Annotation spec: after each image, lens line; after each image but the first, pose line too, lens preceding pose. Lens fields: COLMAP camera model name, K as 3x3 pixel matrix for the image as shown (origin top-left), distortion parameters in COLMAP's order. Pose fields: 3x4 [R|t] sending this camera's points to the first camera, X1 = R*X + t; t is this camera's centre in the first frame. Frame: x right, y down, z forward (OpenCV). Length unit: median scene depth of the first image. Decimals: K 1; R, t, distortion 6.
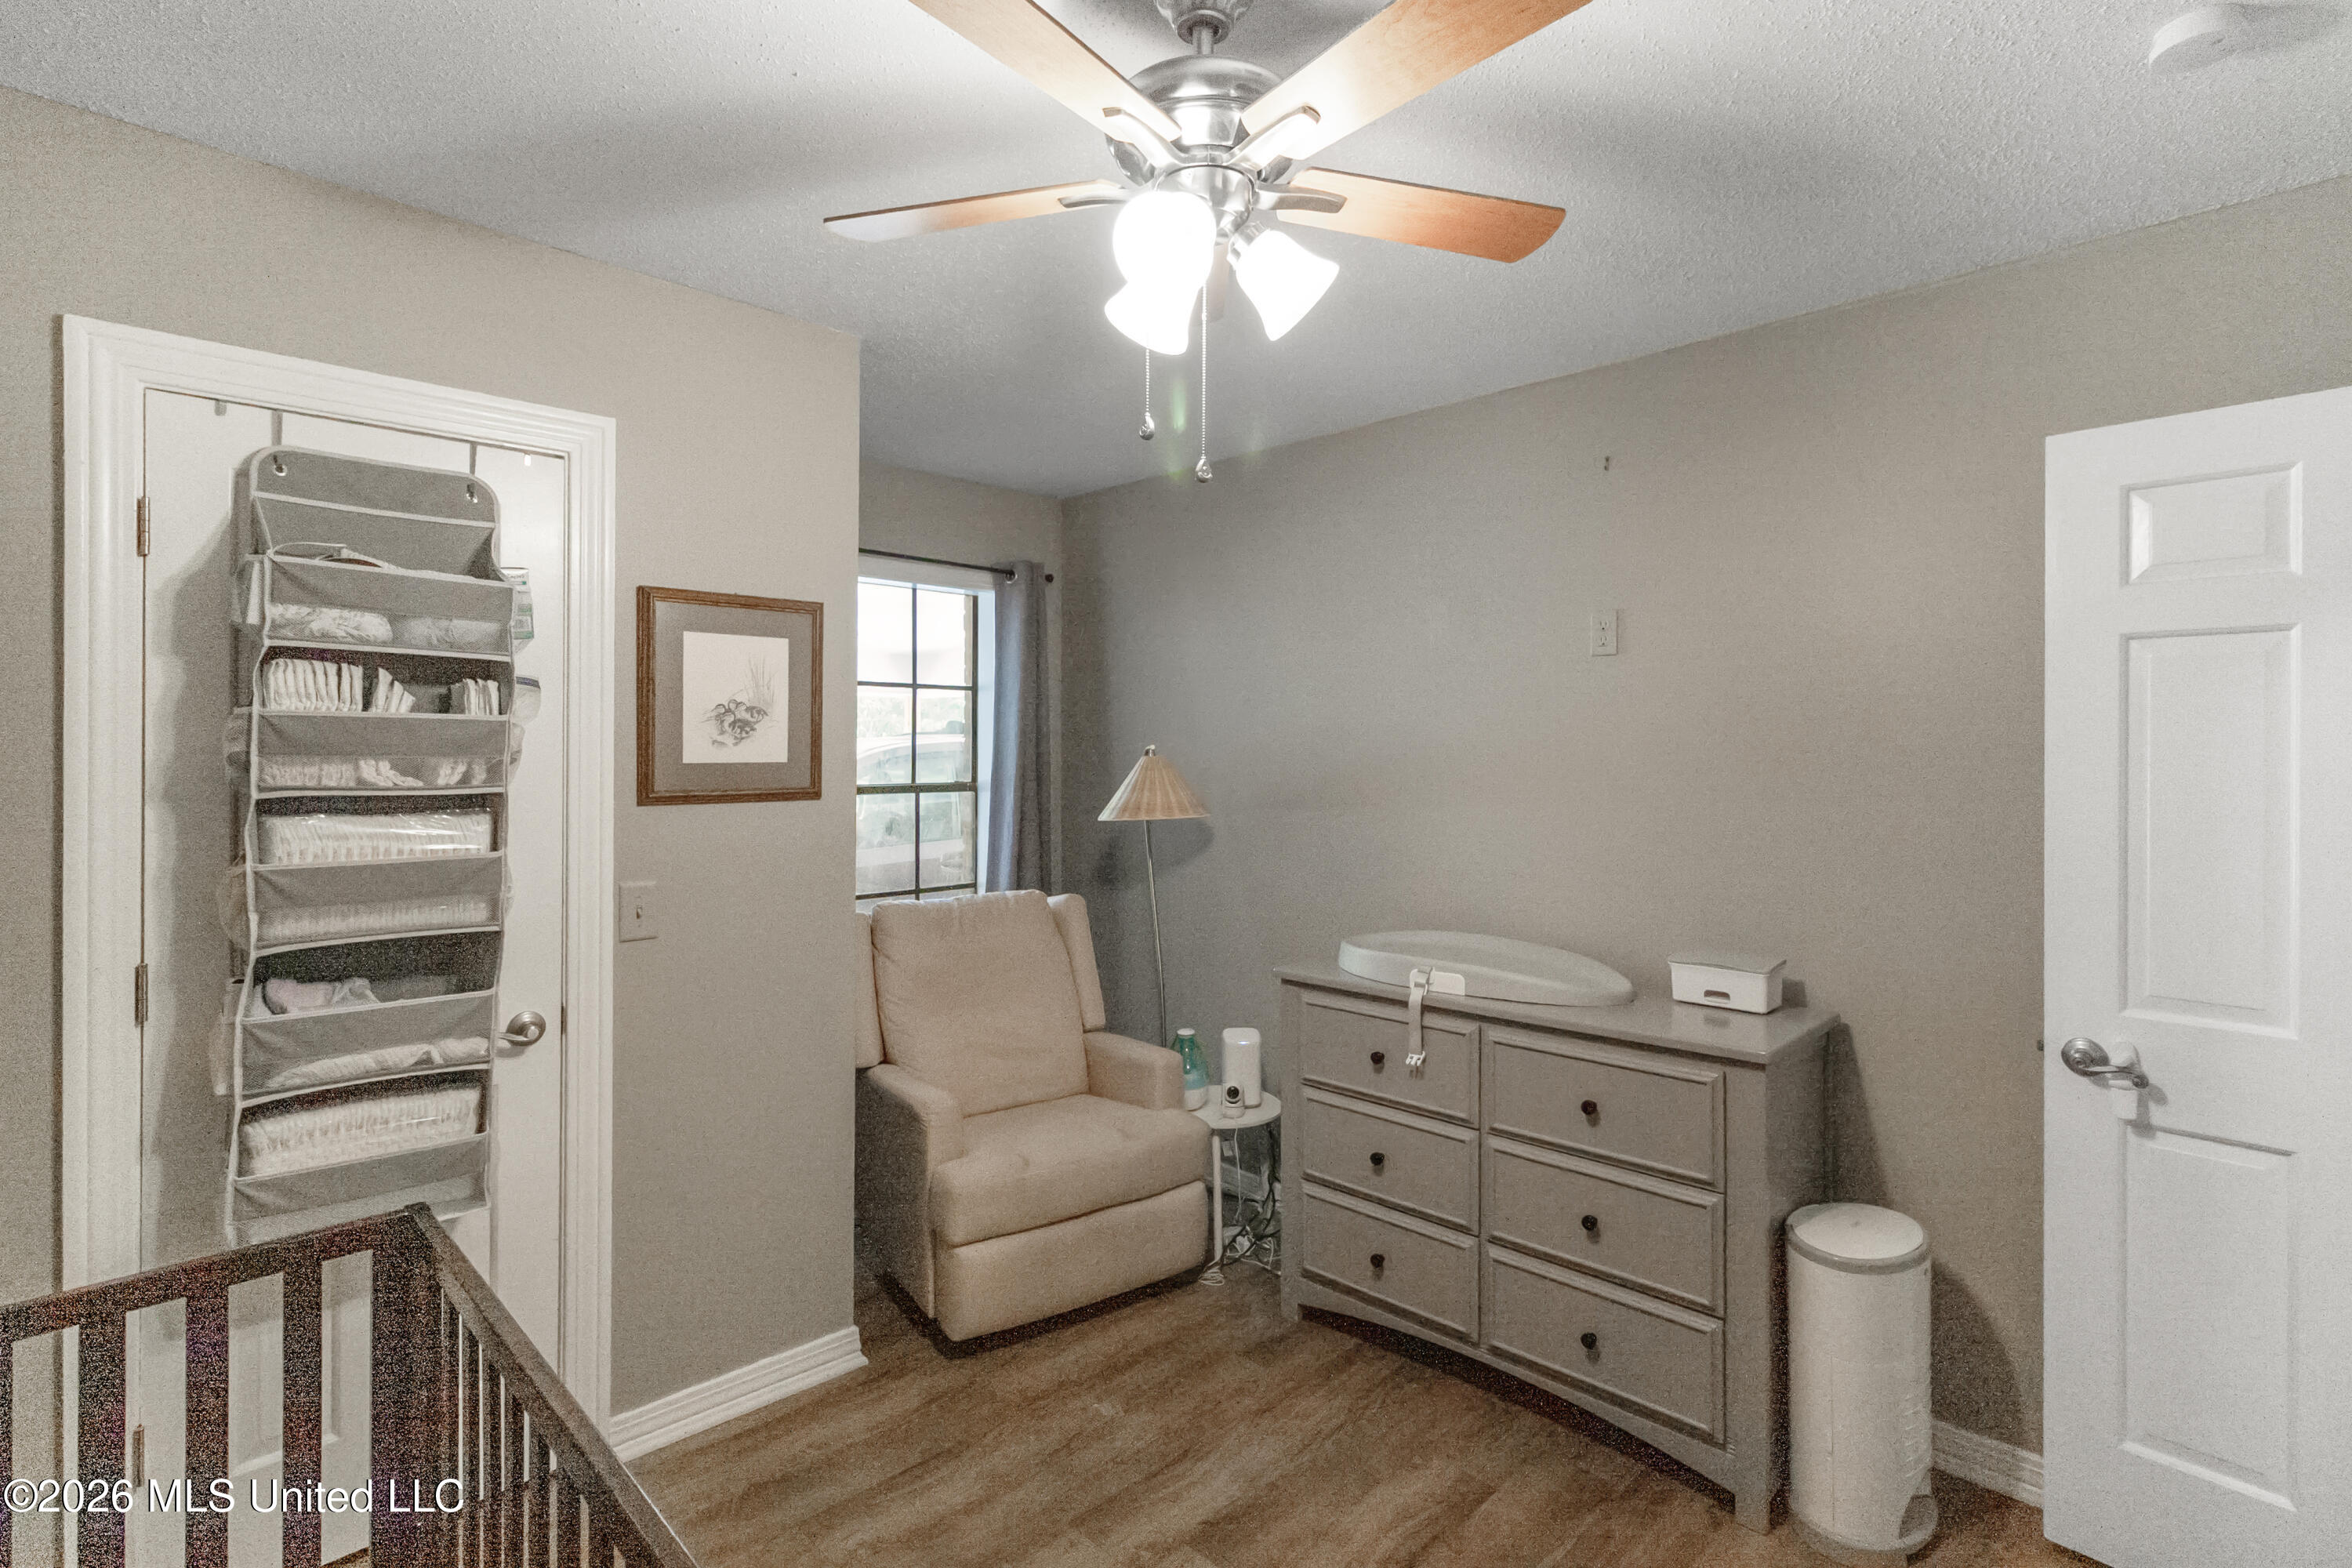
lens RADIAL K [[1096.4, 0, 1149.9], [0, 1096.4, 748.6], [0, 0, 1]] dist [-0.010472, 0.002317]
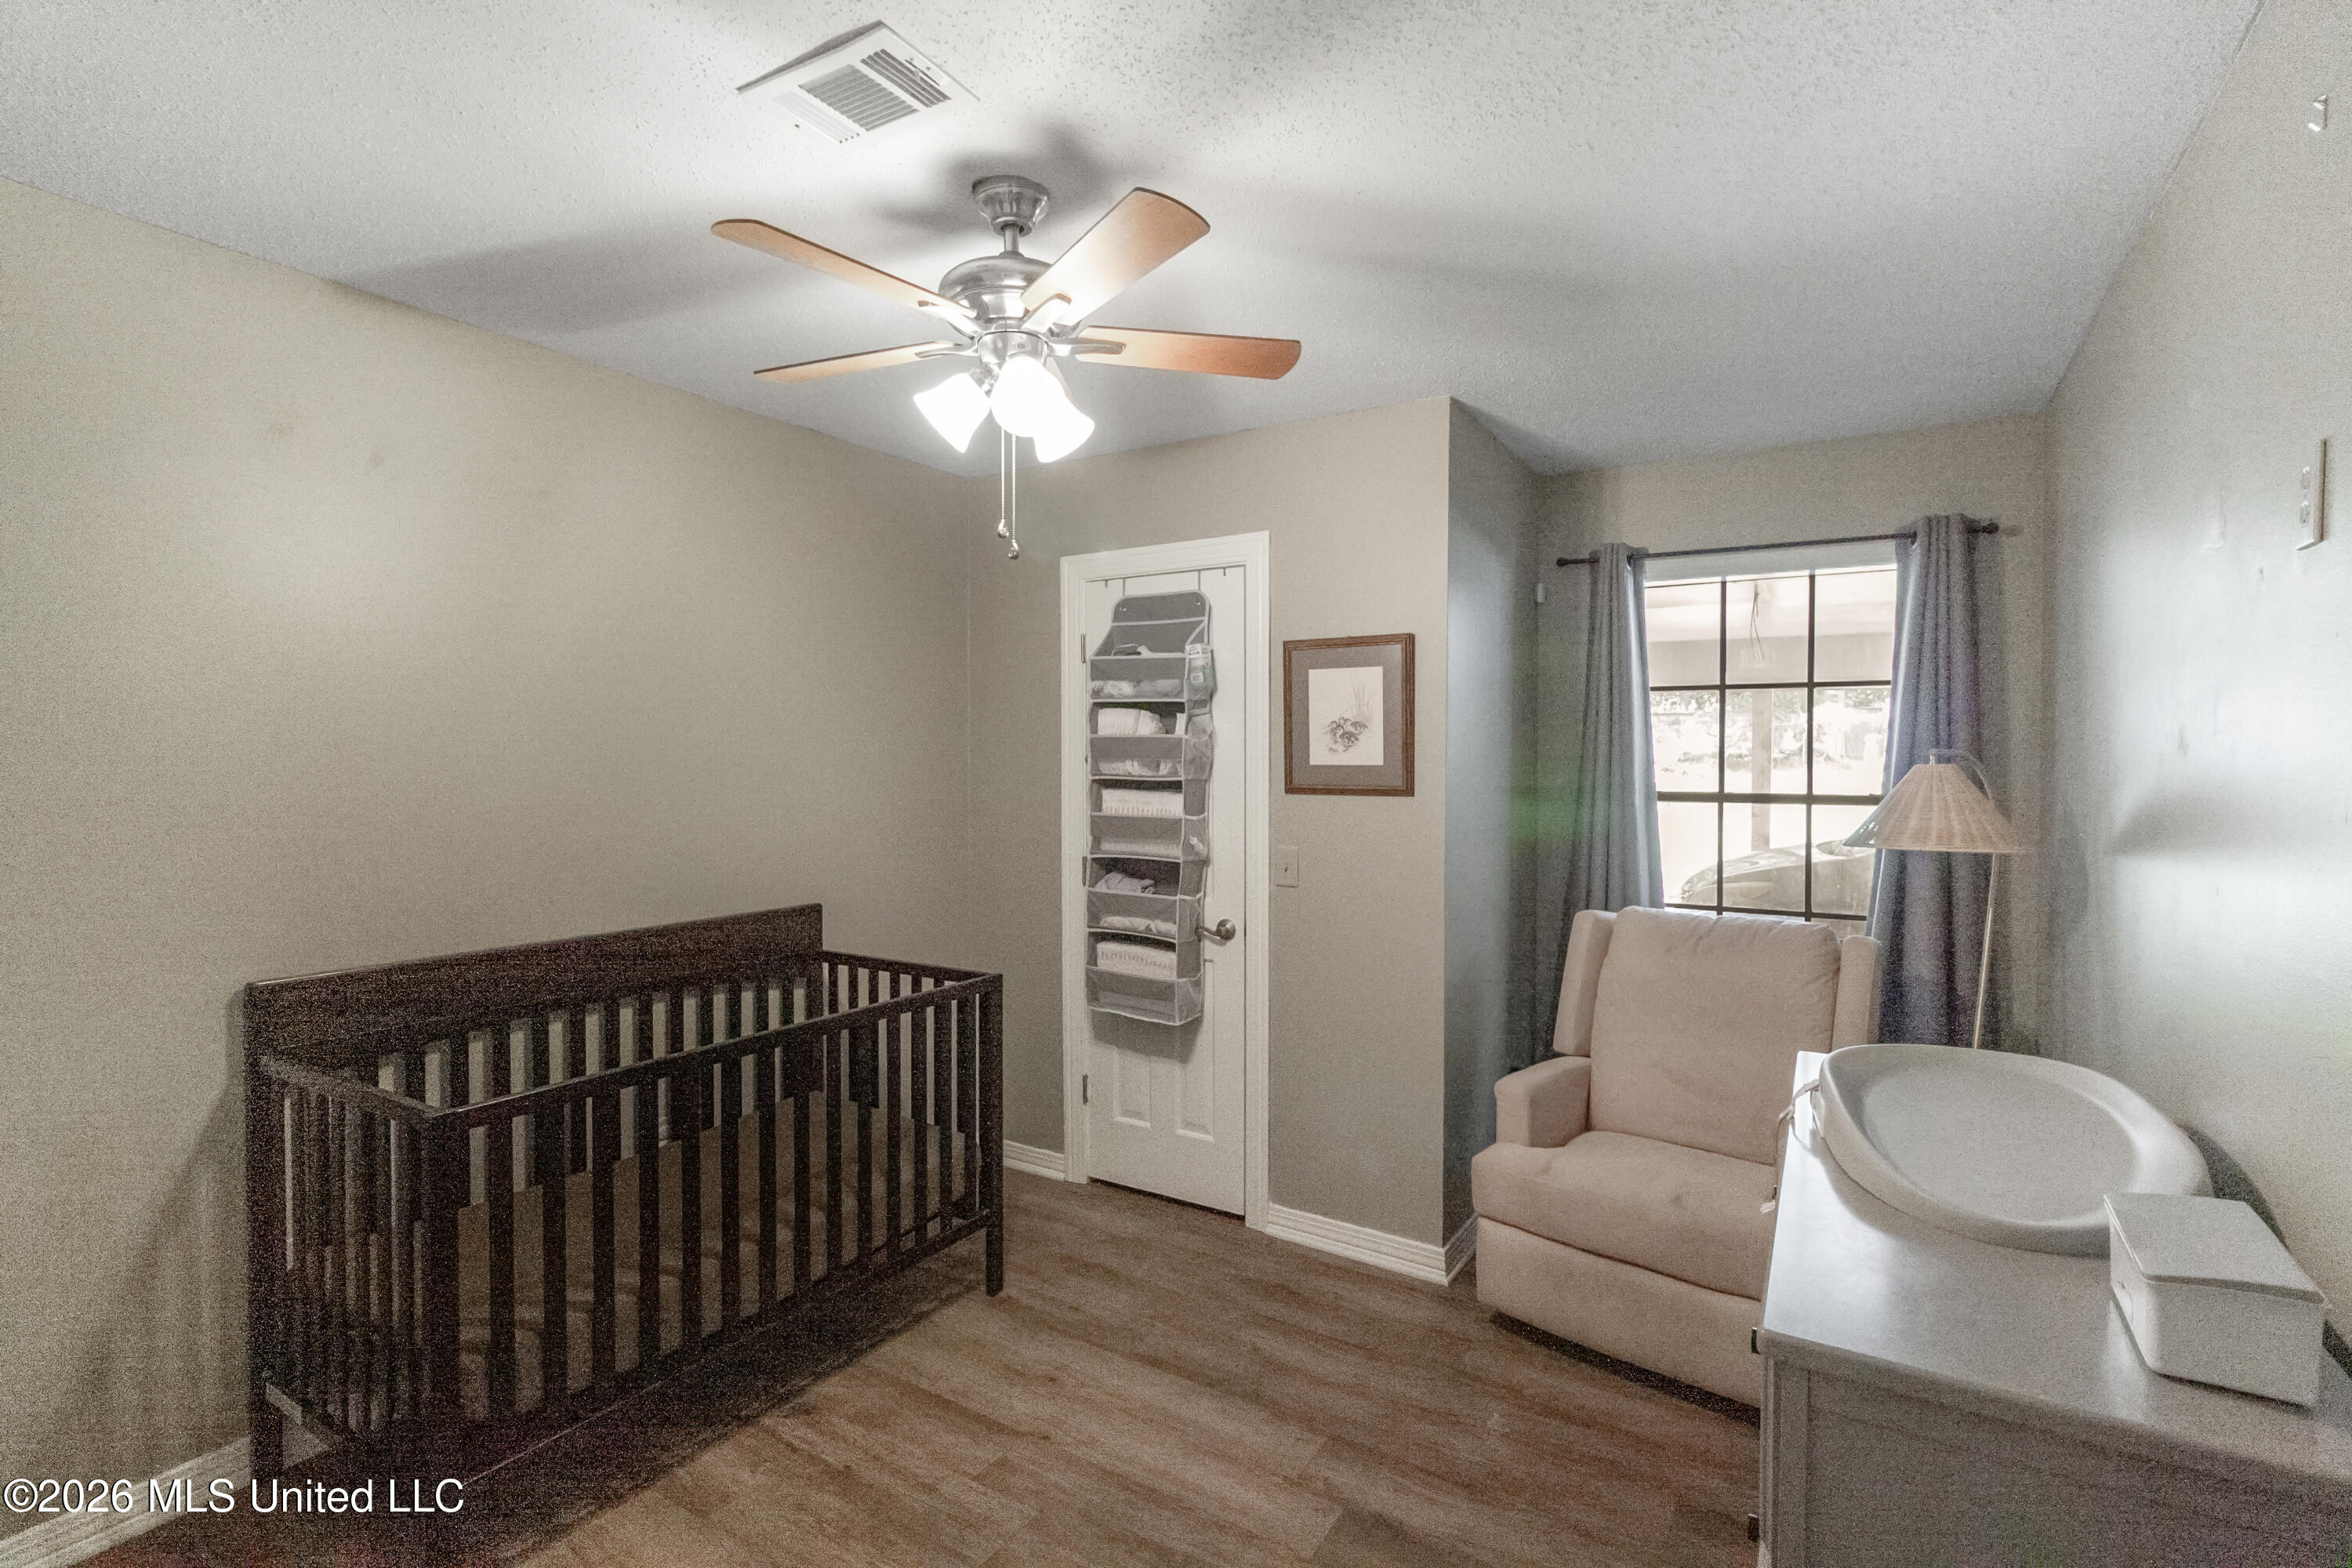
lens RADIAL K [[1096.4, 0, 1190.0], [0, 1096.4, 780.6], [0, 0, 1]] dist [-0.010472, 0.002317]
pose [[0.249194, 0.020158, -0.968244, 0.921570], [-0.002701, 0.999794, 0.020120, 0.006119], [0.968450, -0.002399, 0.249197, 0.524658]]
